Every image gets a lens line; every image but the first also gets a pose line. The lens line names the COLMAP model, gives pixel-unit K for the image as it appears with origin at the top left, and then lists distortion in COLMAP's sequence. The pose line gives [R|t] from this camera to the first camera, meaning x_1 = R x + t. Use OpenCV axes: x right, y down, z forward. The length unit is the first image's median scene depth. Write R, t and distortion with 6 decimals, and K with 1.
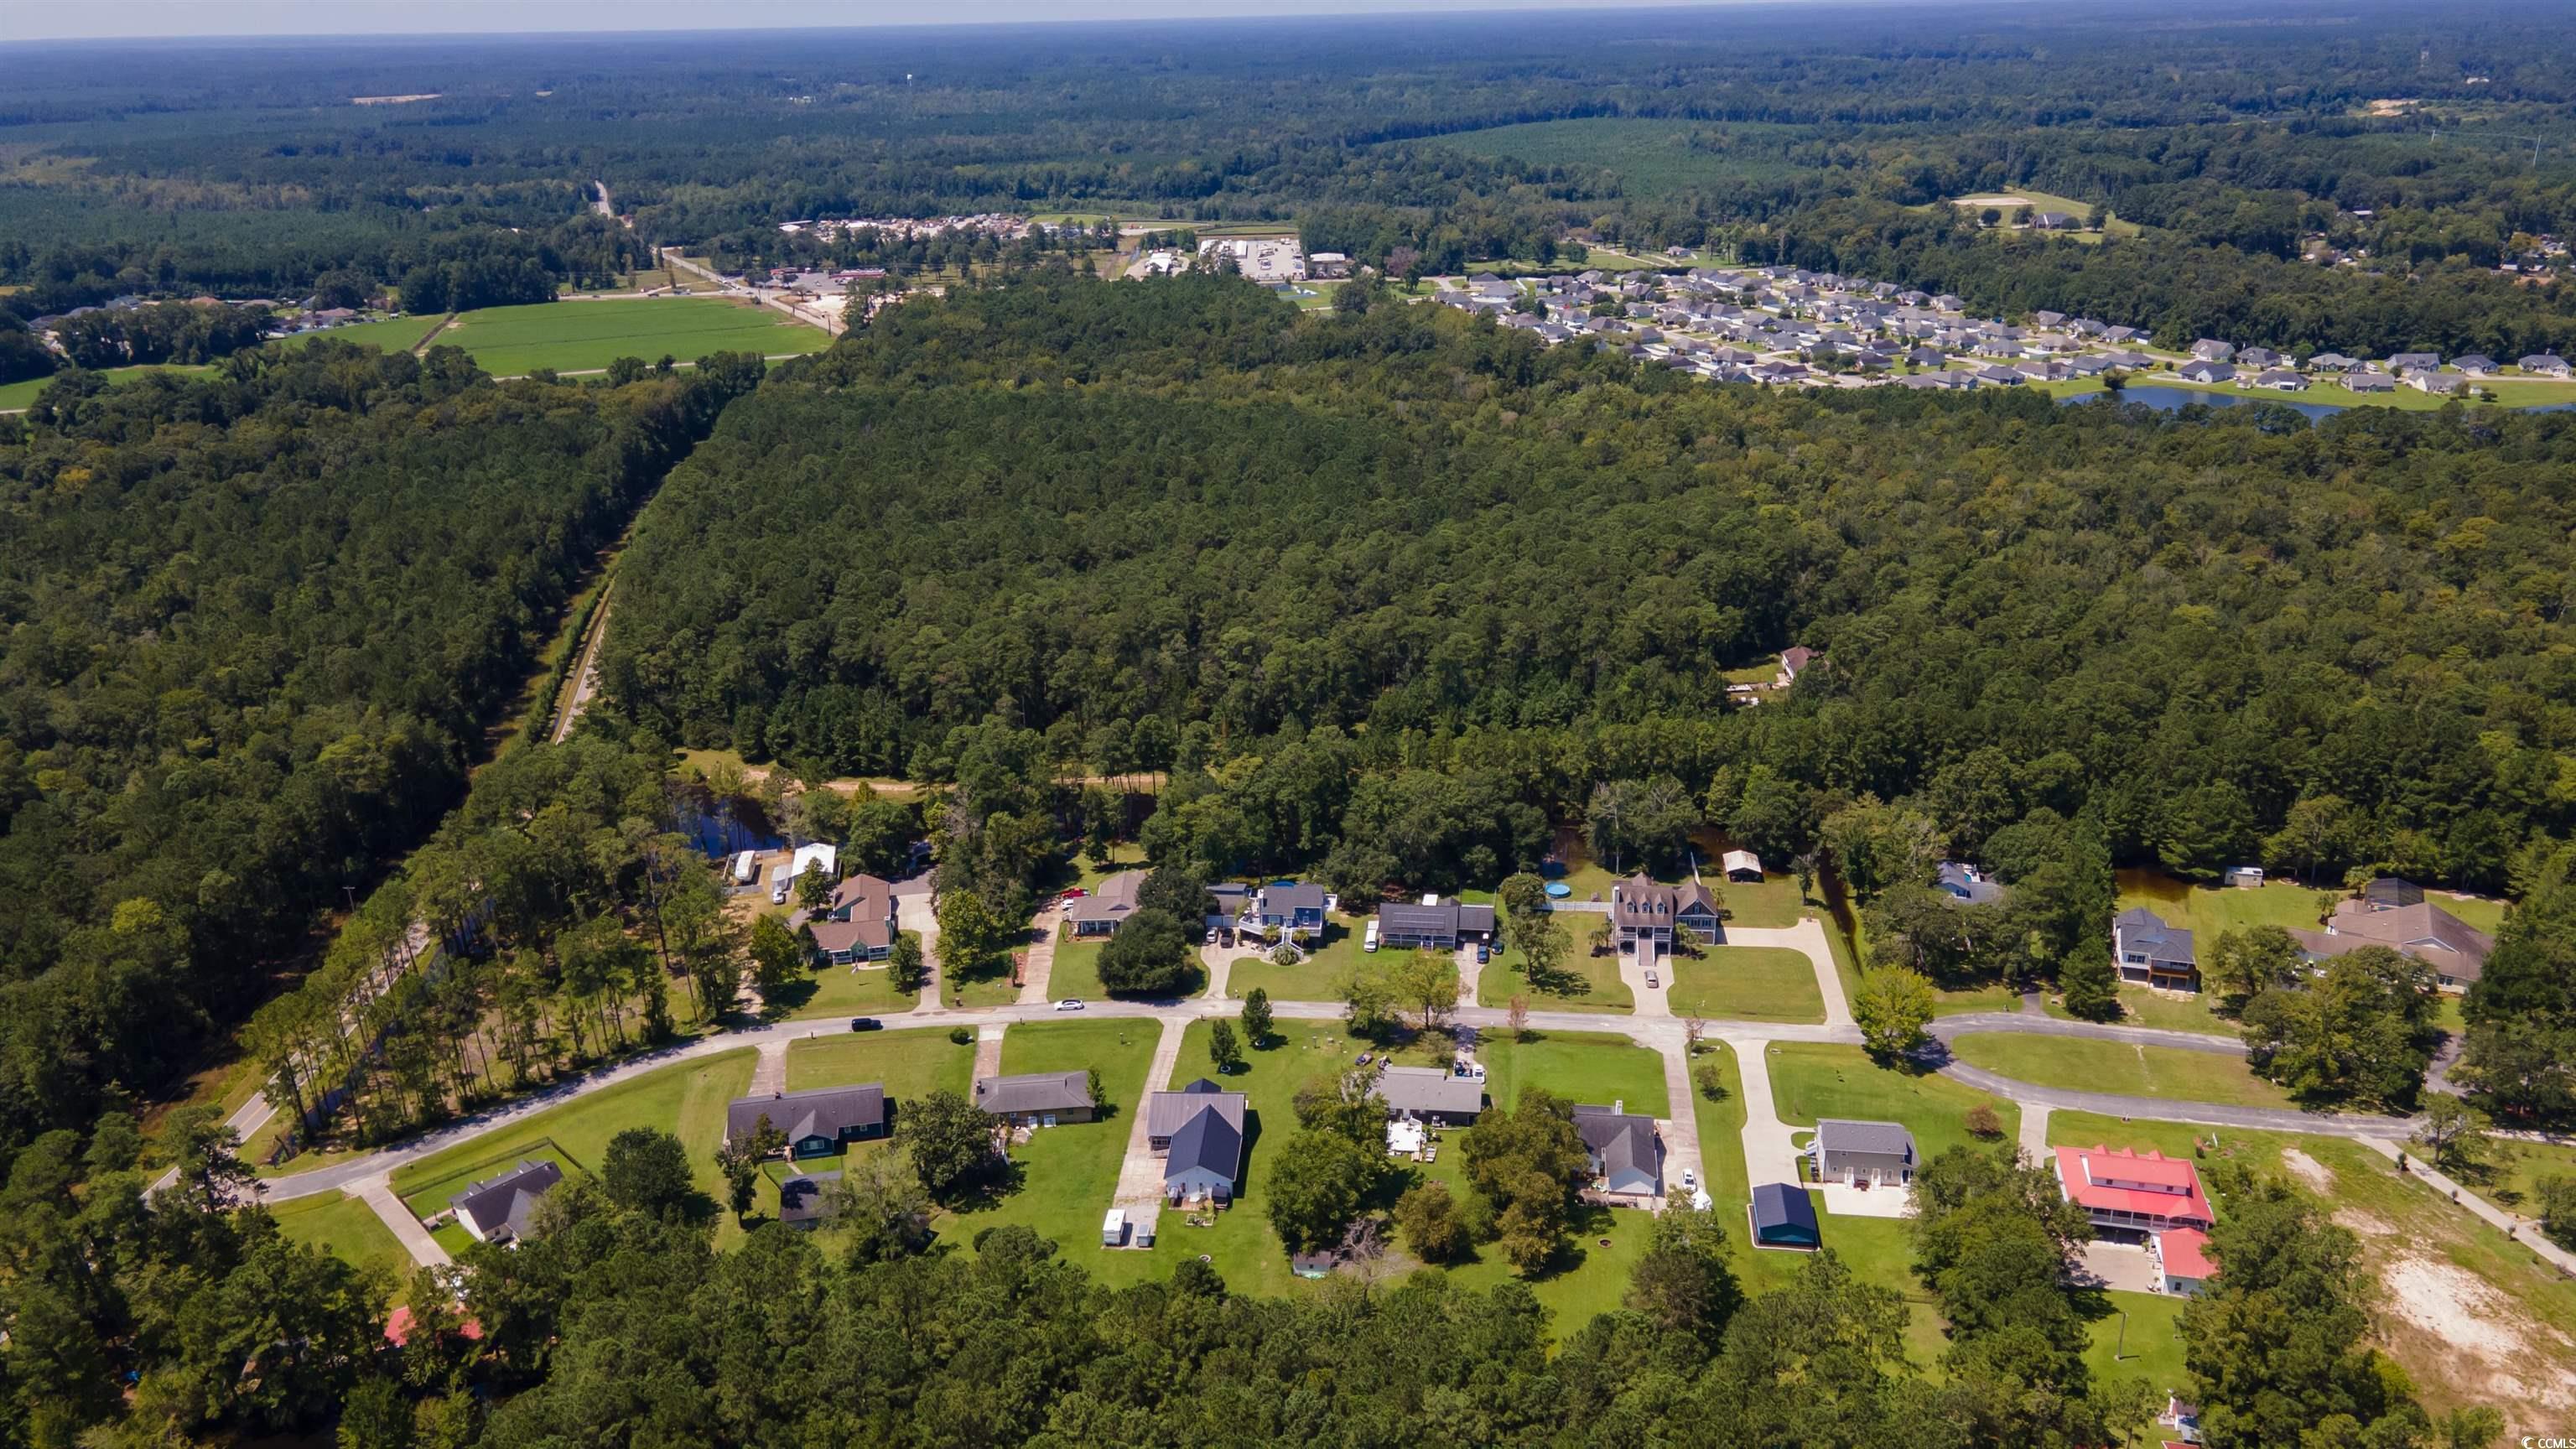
lens RADIAL K [[1883.9, 0, 1288.0], [0, 1883.9, 724.5], [0, 0, 1]] dist [0.010988, 0.069955]
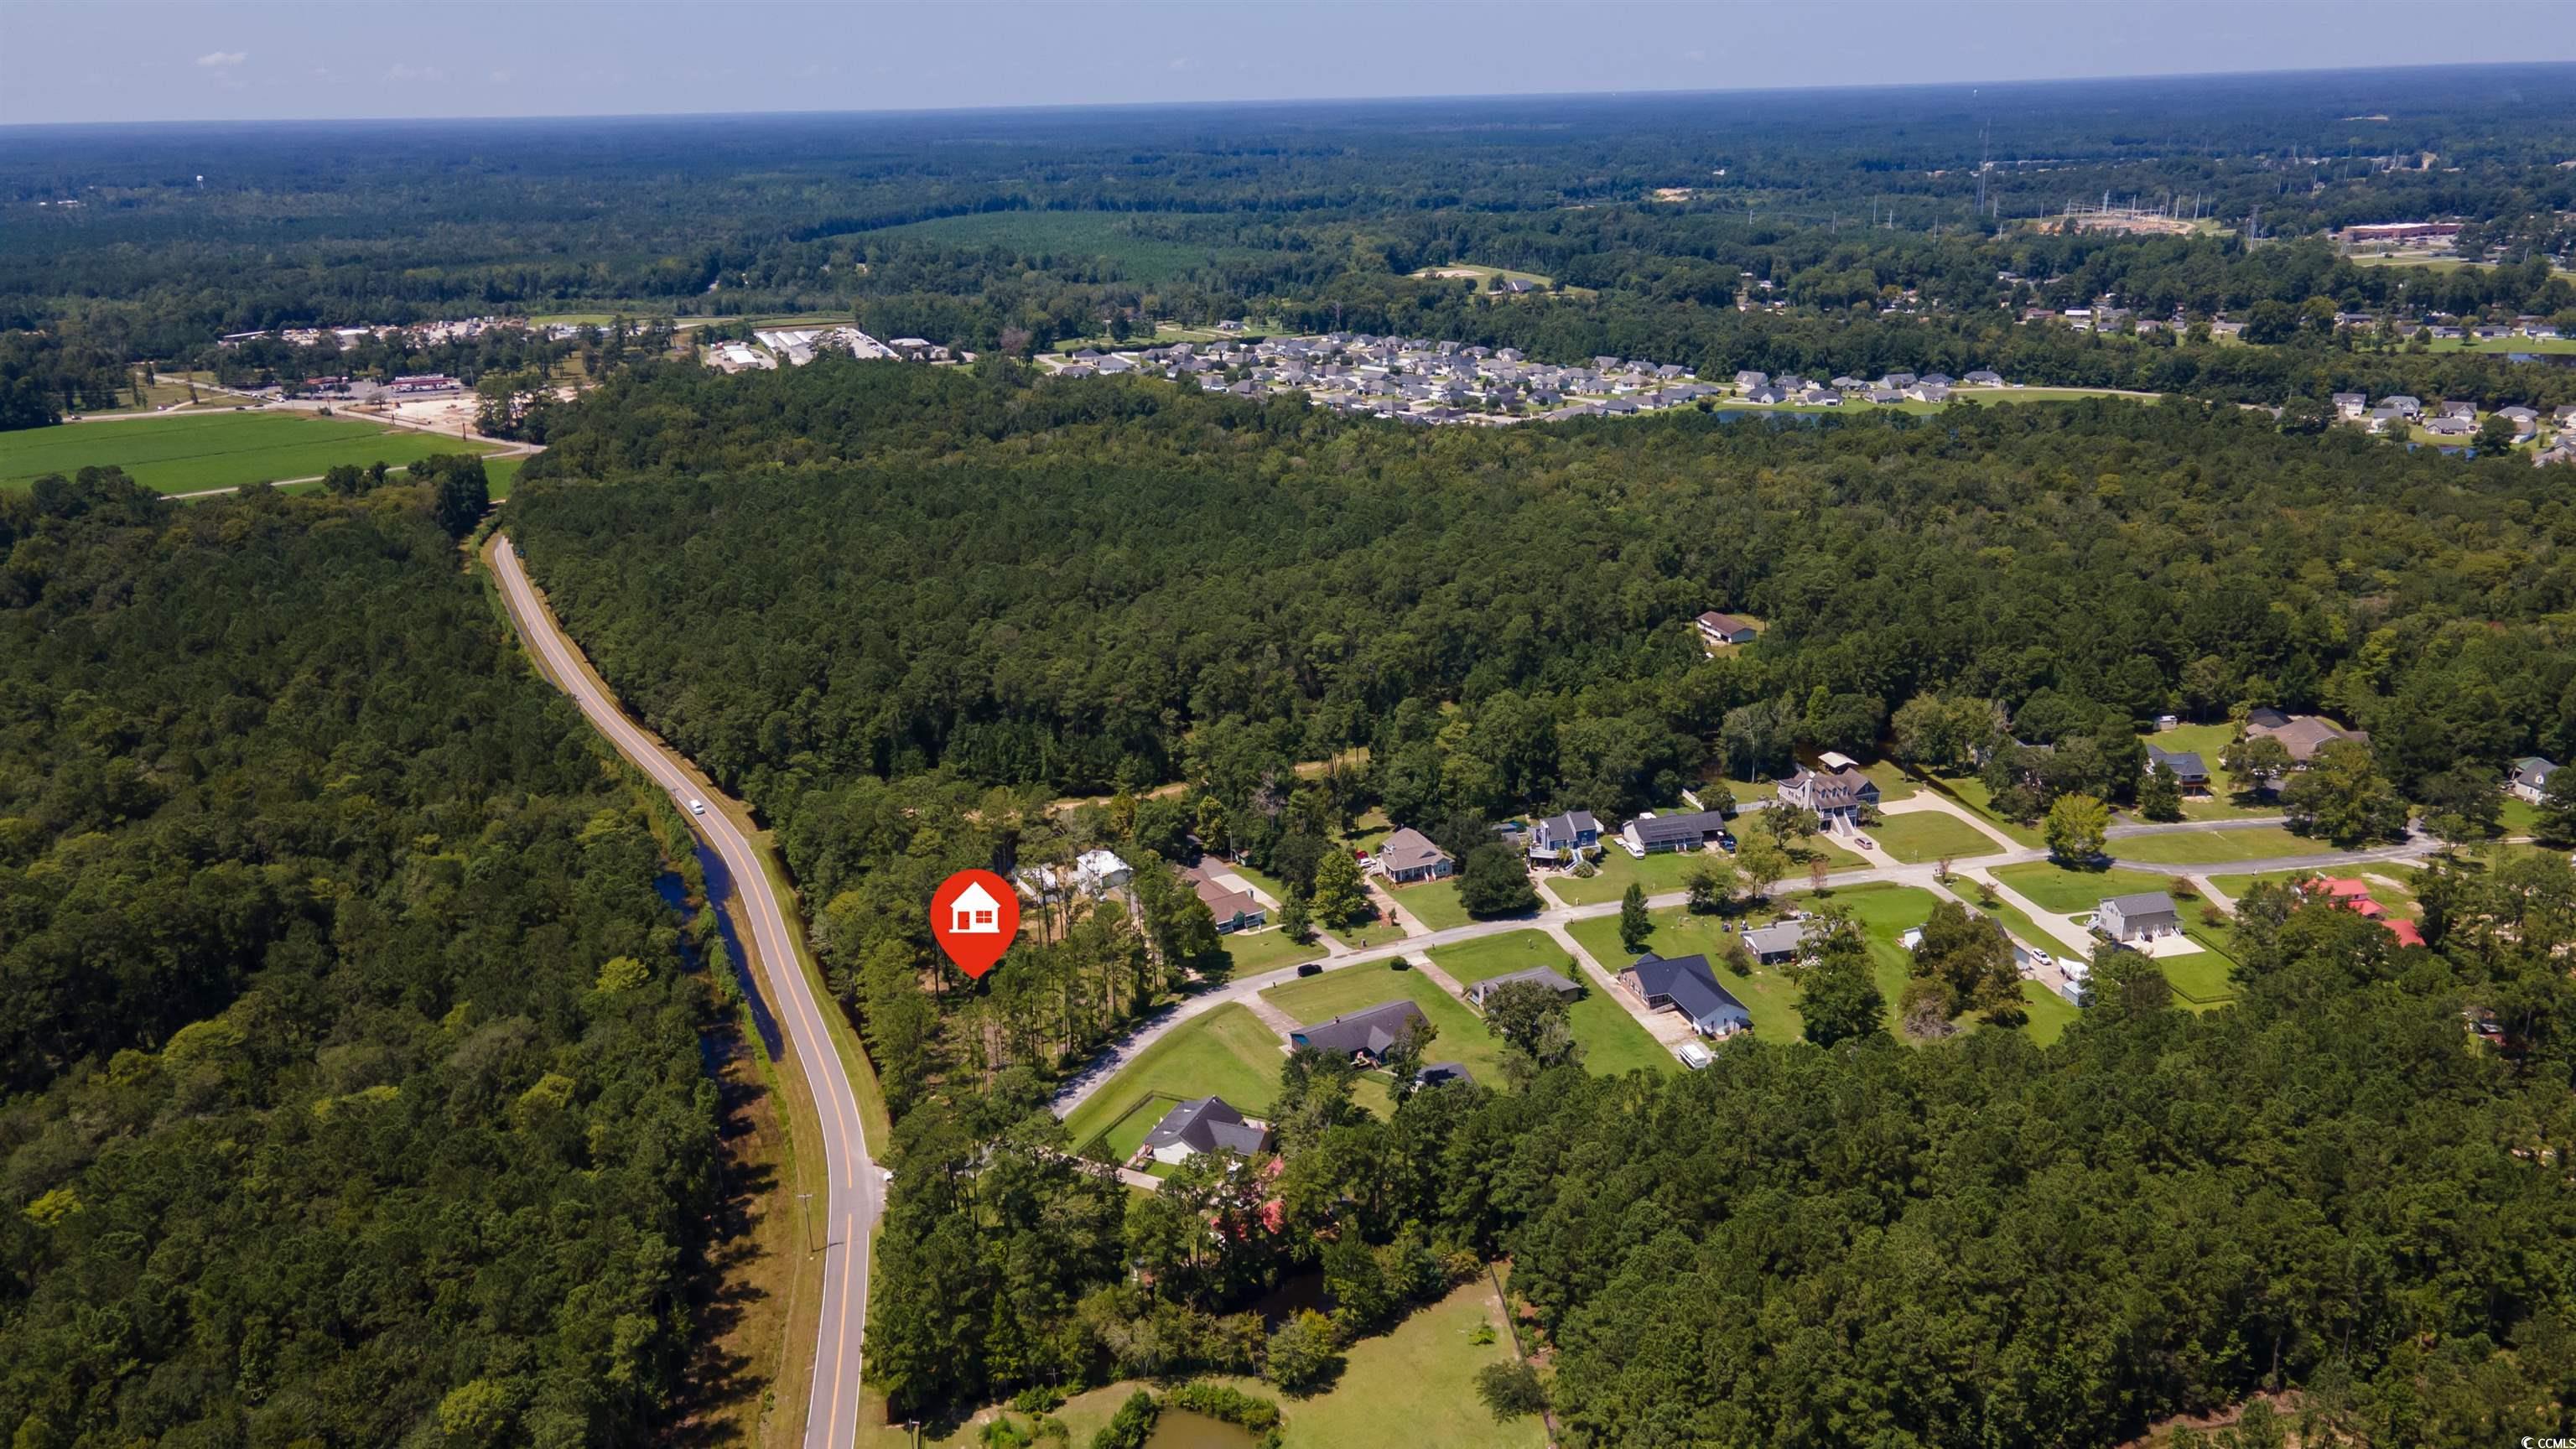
lens RADIAL K [[1883.9, 0, 1288.0], [0, 1883.9, 724.5], [0, 0, 1]] dist [0.010988, 0.069955]
pose [[0.935734, -0.112544, 0.334270, -0.225875], [0.128382, 0.991394, -0.025596, 0.015174], [-0.328513, 0.066865, 0.942130, -0.027159]]
